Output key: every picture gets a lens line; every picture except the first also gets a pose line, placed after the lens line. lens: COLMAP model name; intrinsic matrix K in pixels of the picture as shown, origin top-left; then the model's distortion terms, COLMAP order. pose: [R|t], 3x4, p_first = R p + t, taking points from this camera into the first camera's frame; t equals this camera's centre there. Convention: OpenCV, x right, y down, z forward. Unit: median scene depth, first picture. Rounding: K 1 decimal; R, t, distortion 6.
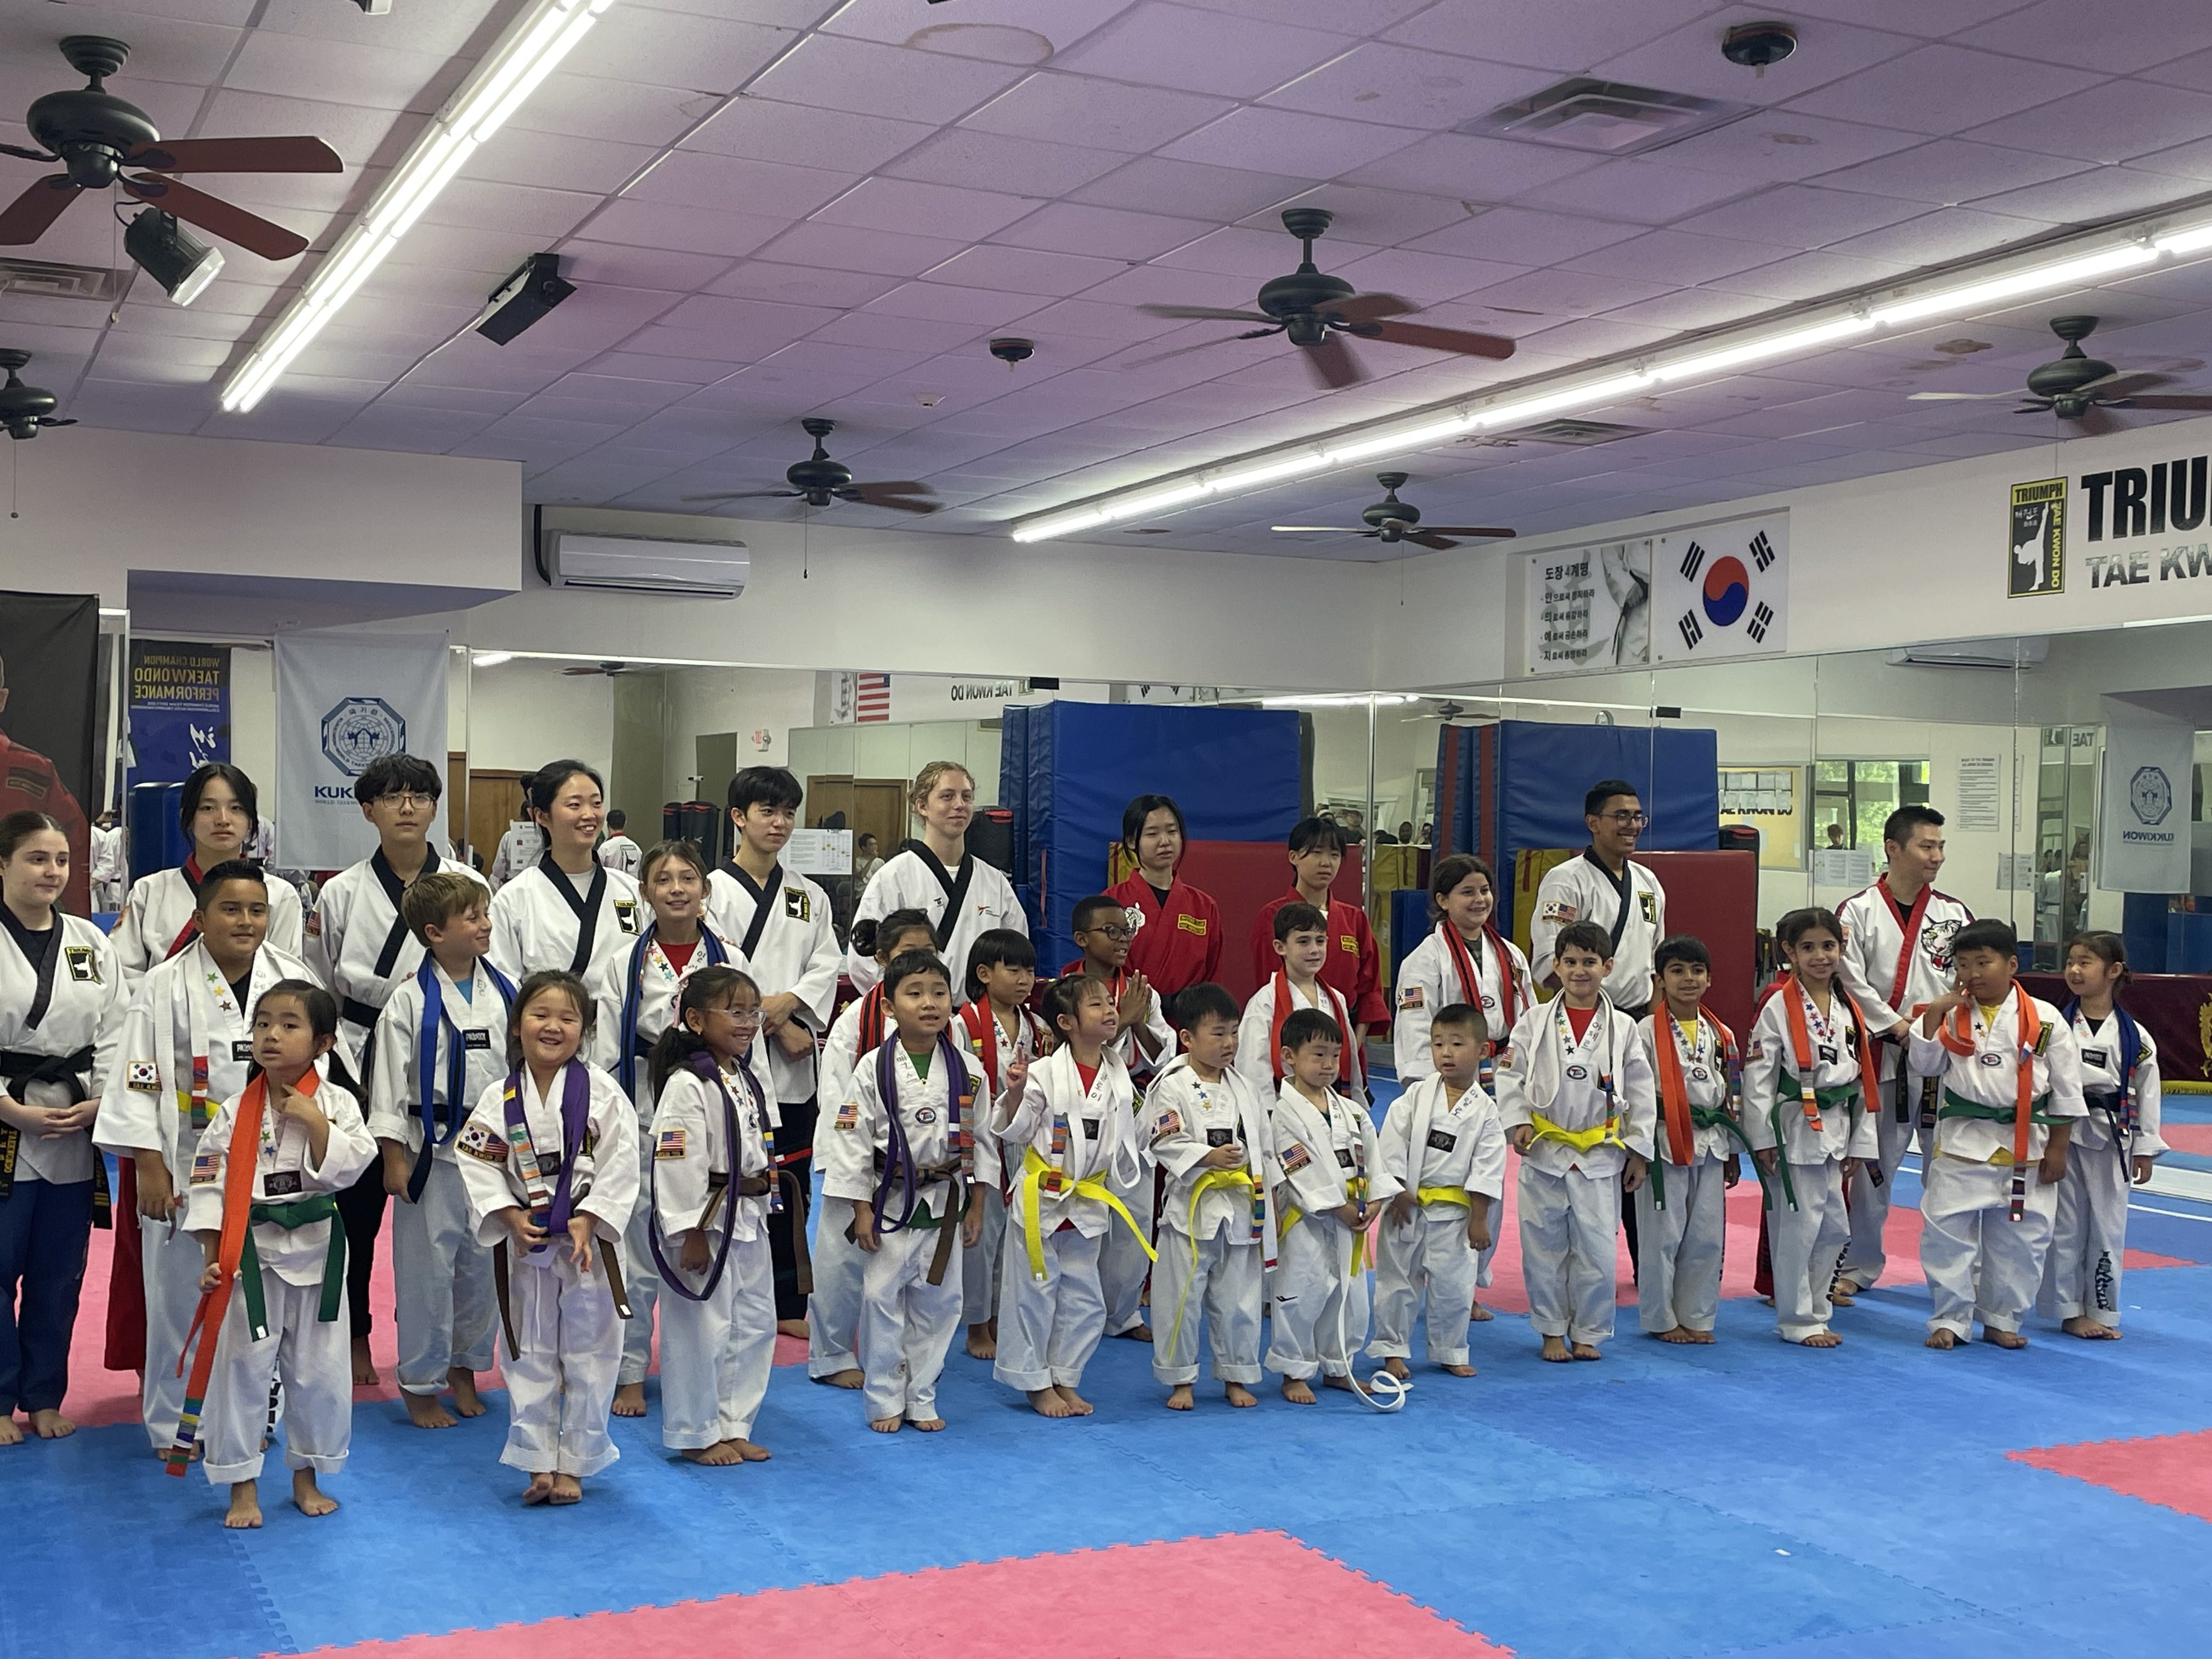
lens RADIAL K [[2537.1, 0, 1106.0], [0, 2537.1, 829.5], [0, 0, 1]] dist [0.081096, -0.649621]
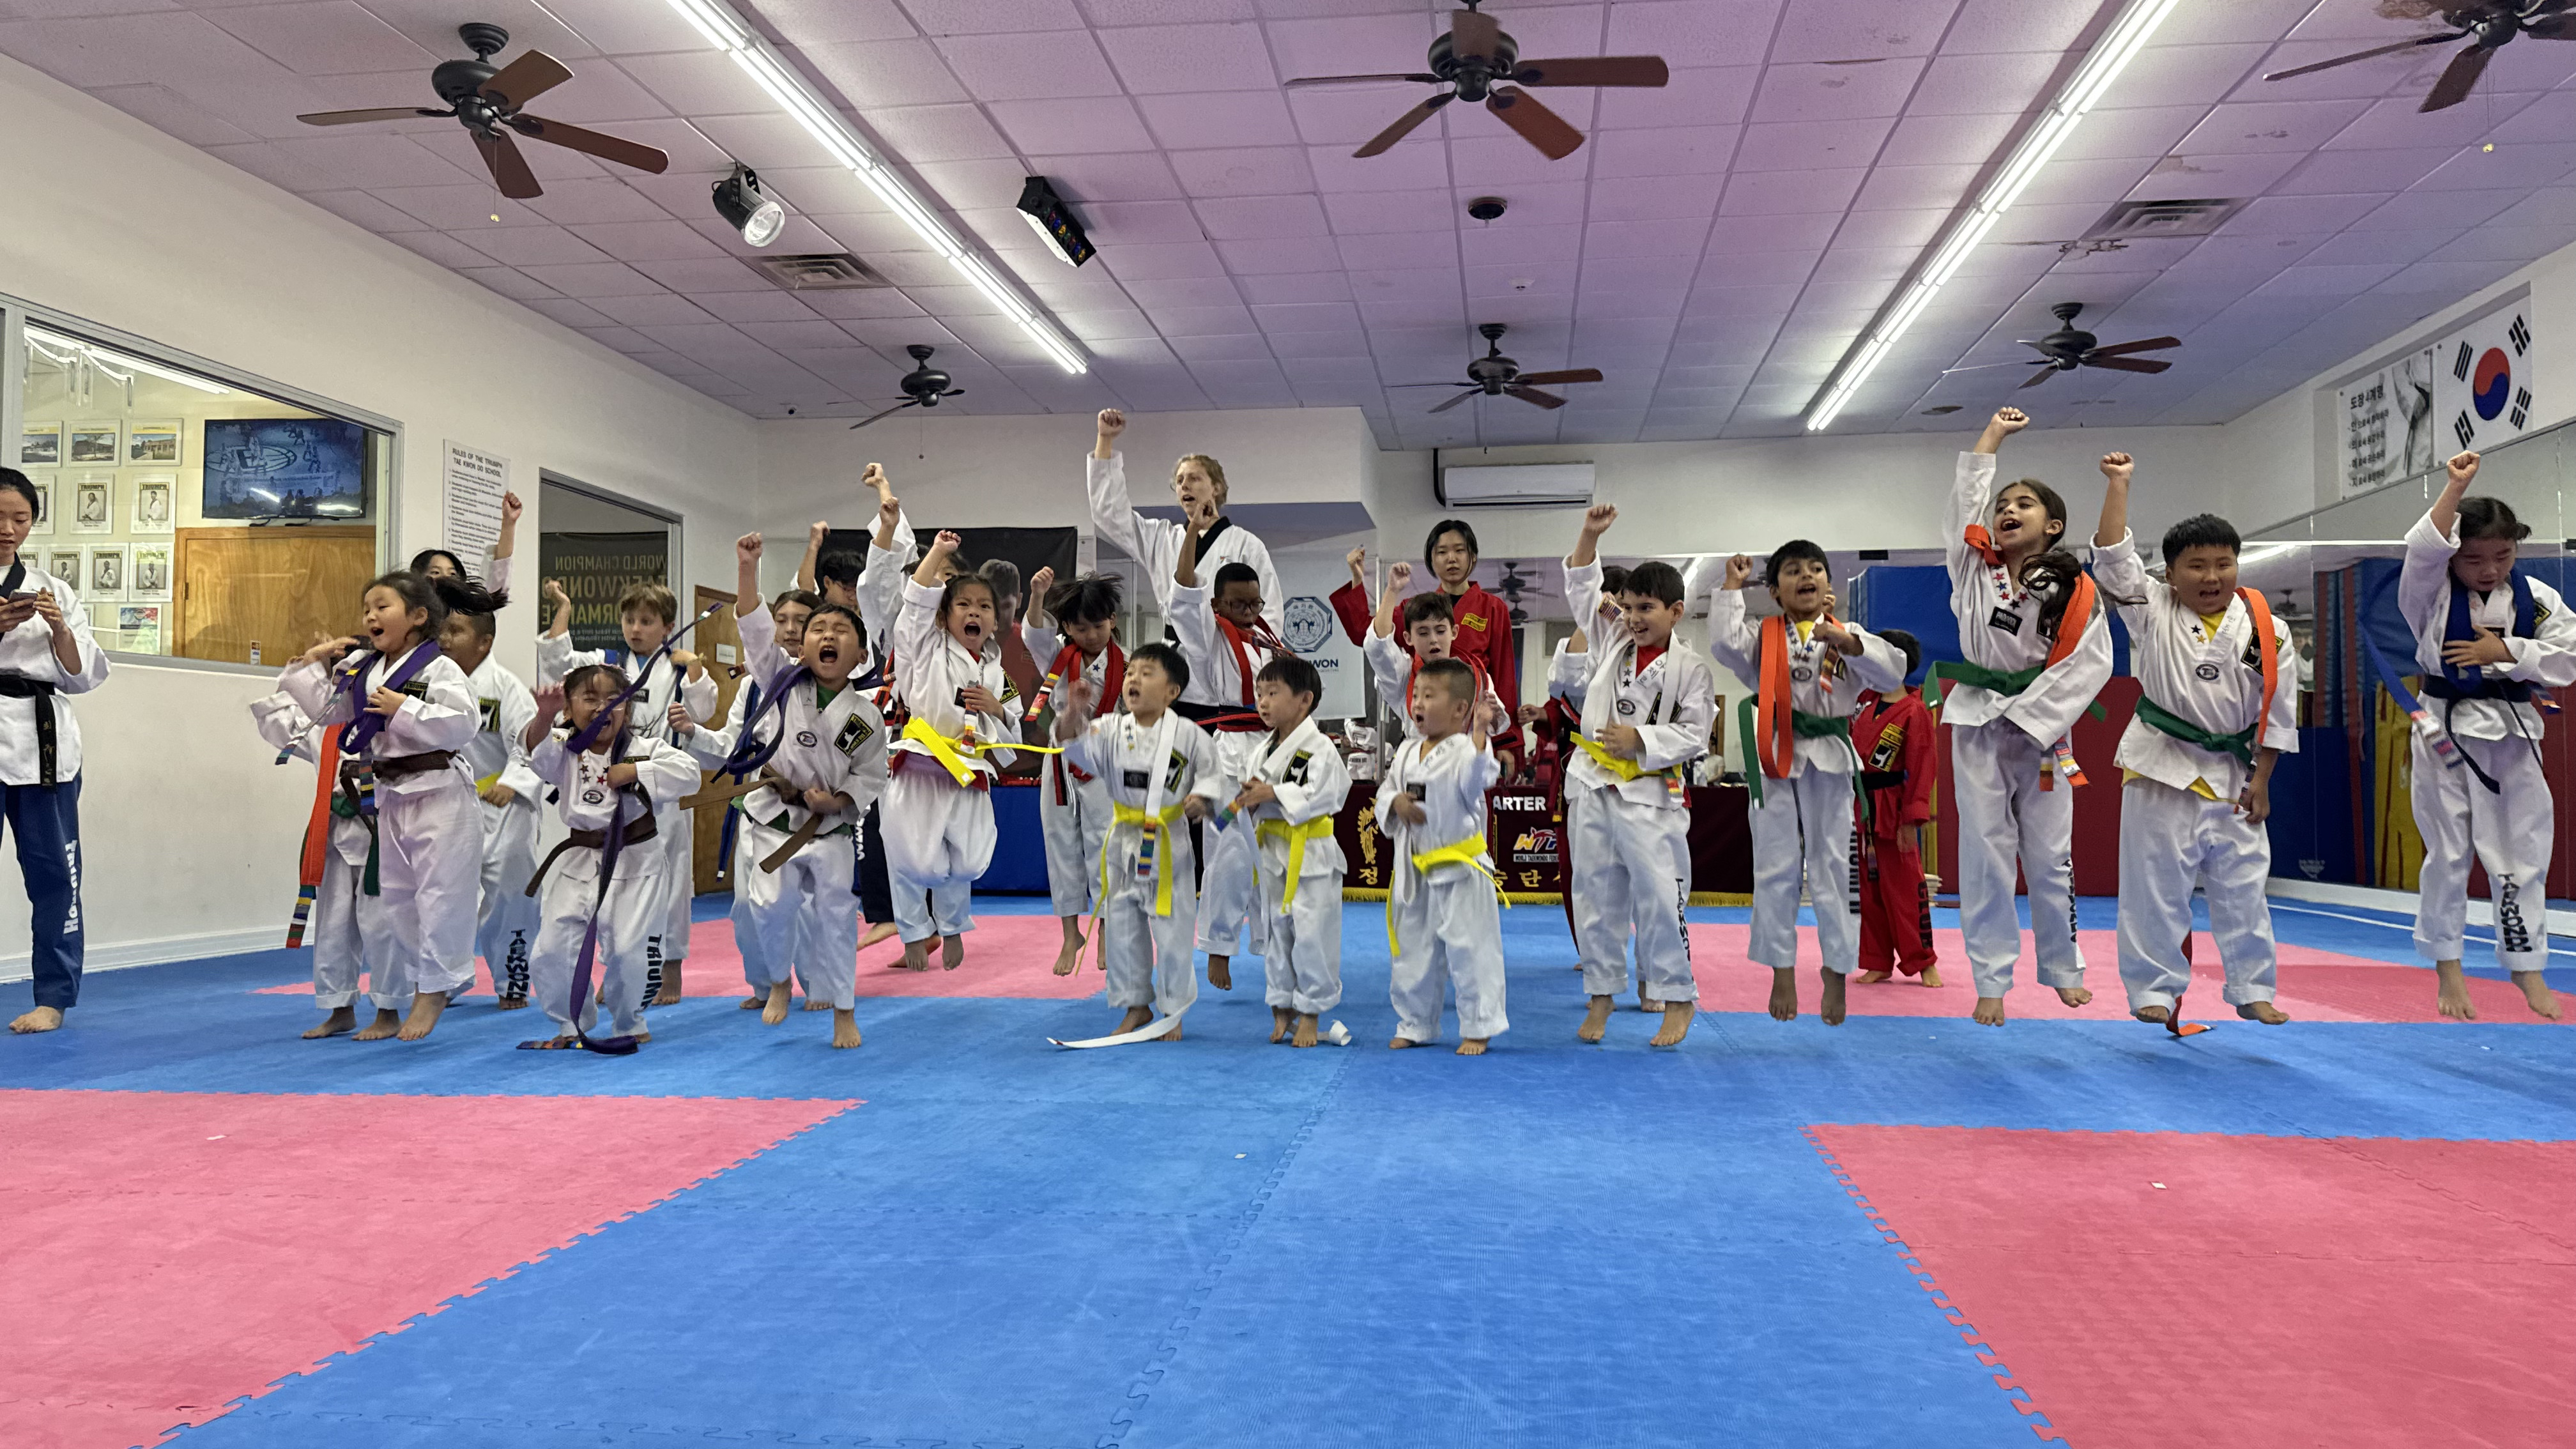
lens RADIAL K [[1838.1, 0, 1288.0], [0, 1838.1, 724.5], [0, 0, 1]] dist [0.001597, -0.049248]
pose [[0.837791, -0.040098, -0.544516, 0.220755], [0.018906, 0.998832, -0.044464, 0.056692], [0.545663, 0.026957, 0.837571, 0.157096]]
